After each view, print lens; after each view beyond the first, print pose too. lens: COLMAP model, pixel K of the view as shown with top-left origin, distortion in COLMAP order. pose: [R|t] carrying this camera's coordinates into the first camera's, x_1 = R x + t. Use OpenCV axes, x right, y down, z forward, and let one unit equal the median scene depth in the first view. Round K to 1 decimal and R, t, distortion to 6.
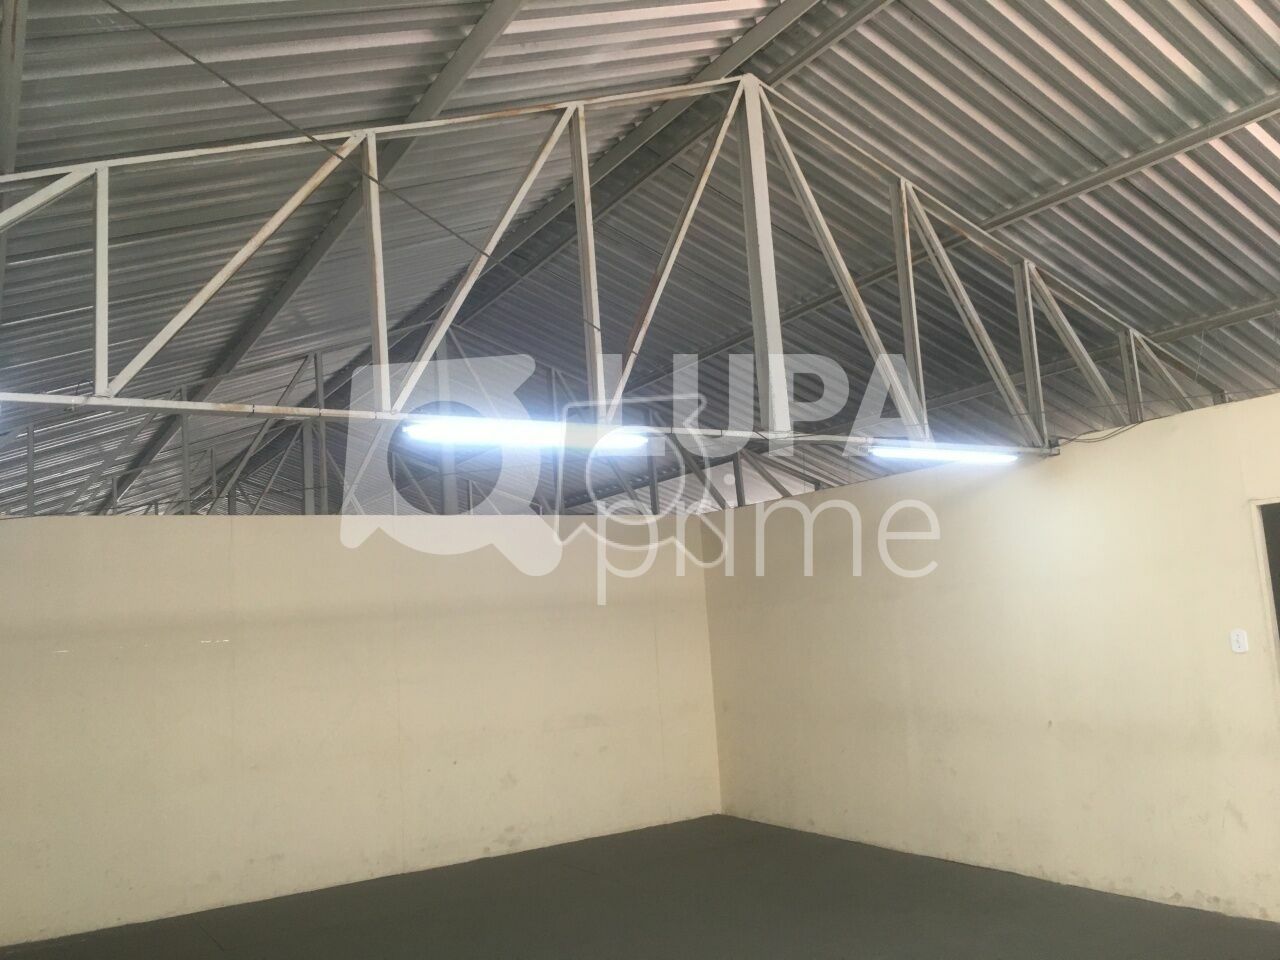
lens RADIAL K [[1088.2, 0, 635.1], [0, 1088.2, 469.6], [0, 0, 1]] dist [0.082575, -0.109664]
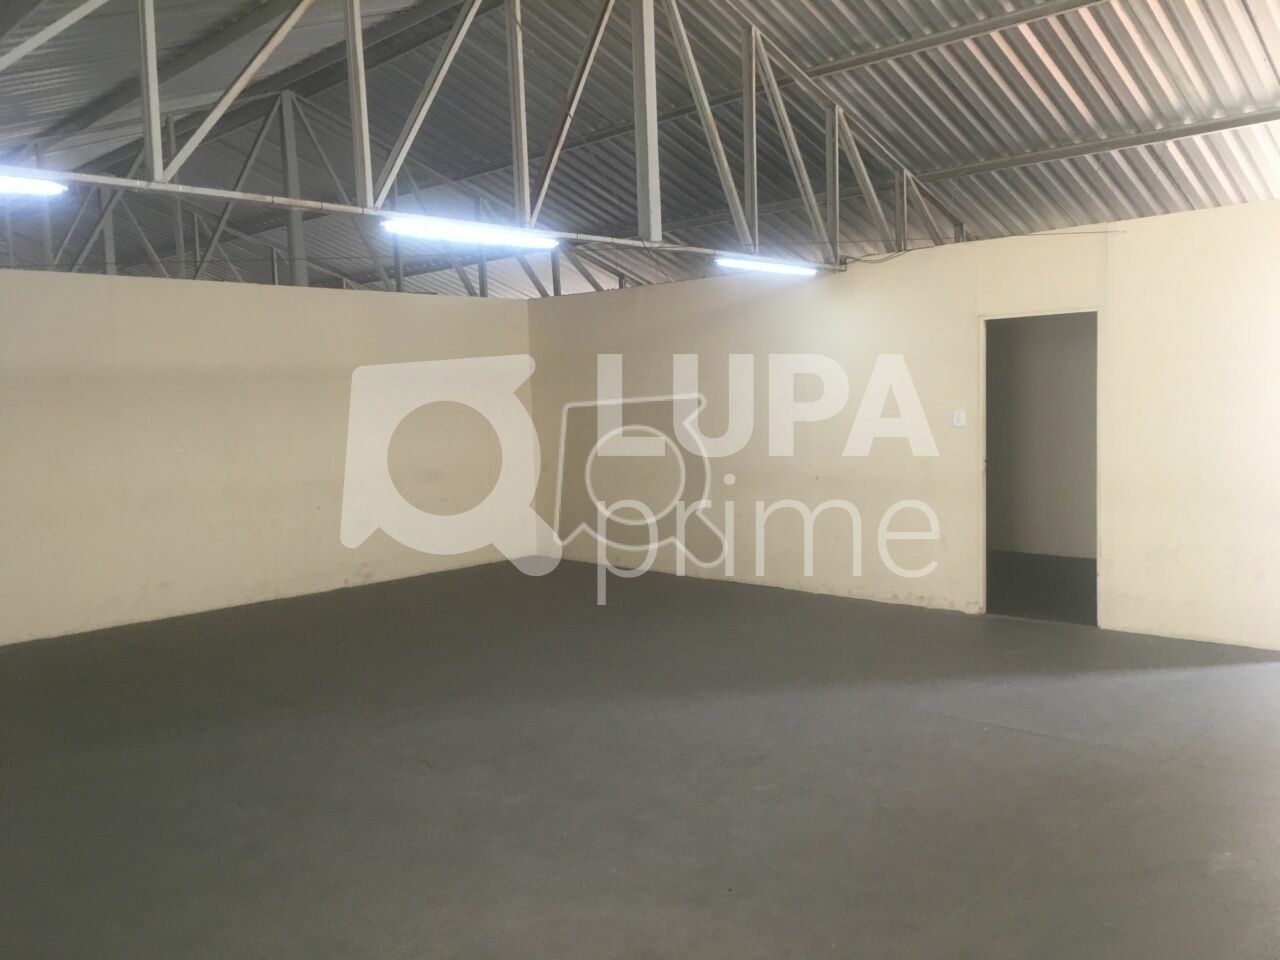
lens RADIAL K [[1088.2, 0, 635.8], [0, 1088.2, 476.0], [0, 0, 1]] dist [0.082575, -0.109664]
pose [[0.969770, 0.017497, 0.243392, -0.153924], [-0.066676, 0.978470, 0.195324, -0.012839], [-0.234734, -0.205648, 0.950057, -0.192349]]
